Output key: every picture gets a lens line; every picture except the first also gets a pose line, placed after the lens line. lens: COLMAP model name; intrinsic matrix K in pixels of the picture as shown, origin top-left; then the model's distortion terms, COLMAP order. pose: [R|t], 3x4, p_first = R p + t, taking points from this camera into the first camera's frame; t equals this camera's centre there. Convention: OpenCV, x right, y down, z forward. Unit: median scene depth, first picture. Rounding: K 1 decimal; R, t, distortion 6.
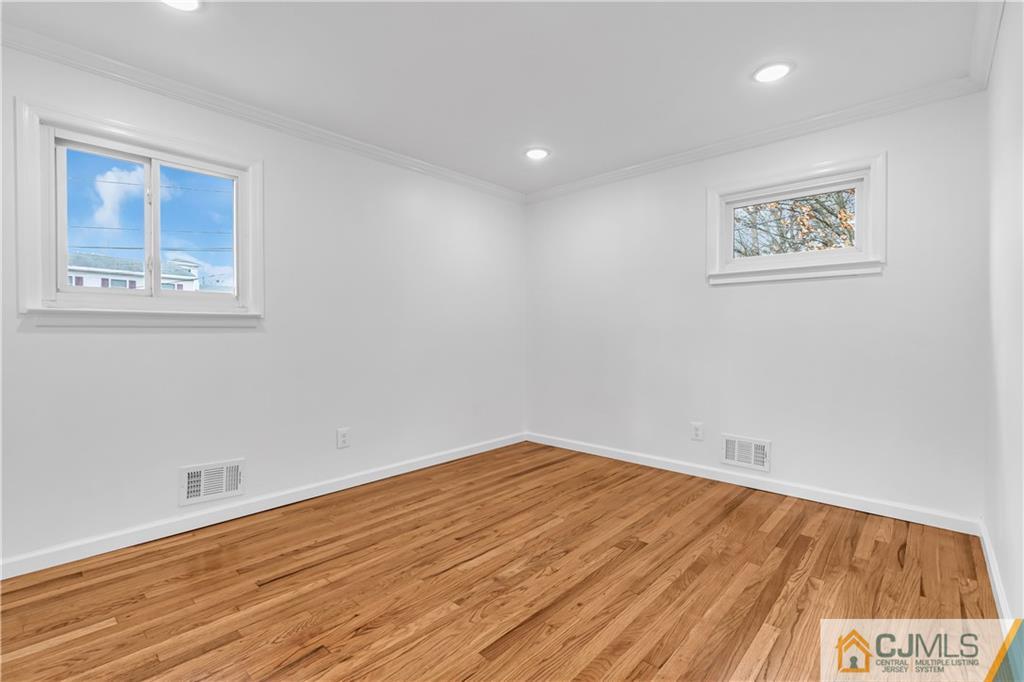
lens RADIAL K [[464.3, 0, 517.7], [0, 464.3, 333.5], [0, 0, 1]] dist [-0.008663, 0.003360]
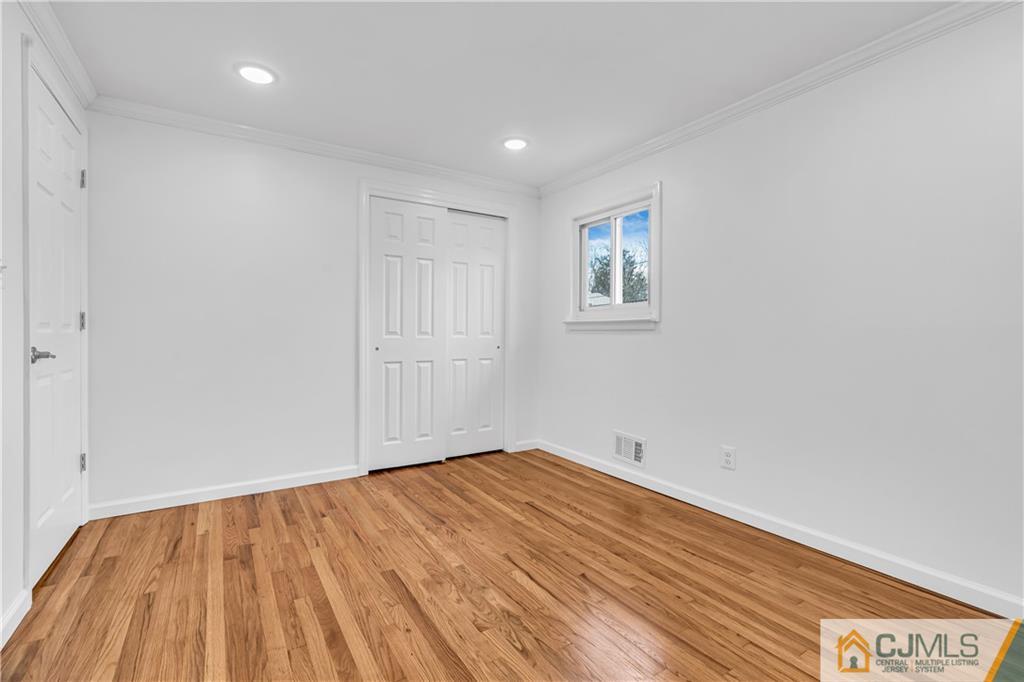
lens RADIAL K [[464.3, 0, 505.4], [0, 464.3, 333.1], [0, 0, 1]] dist [-0.008663, 0.003360]
pose [[-0.278510, 0.001849, -0.960432, 0.757569], [-0.003776, 0.999988, 0.003020, -0.008908], [0.960426, 0.004467, -0.278500, 1.130809]]
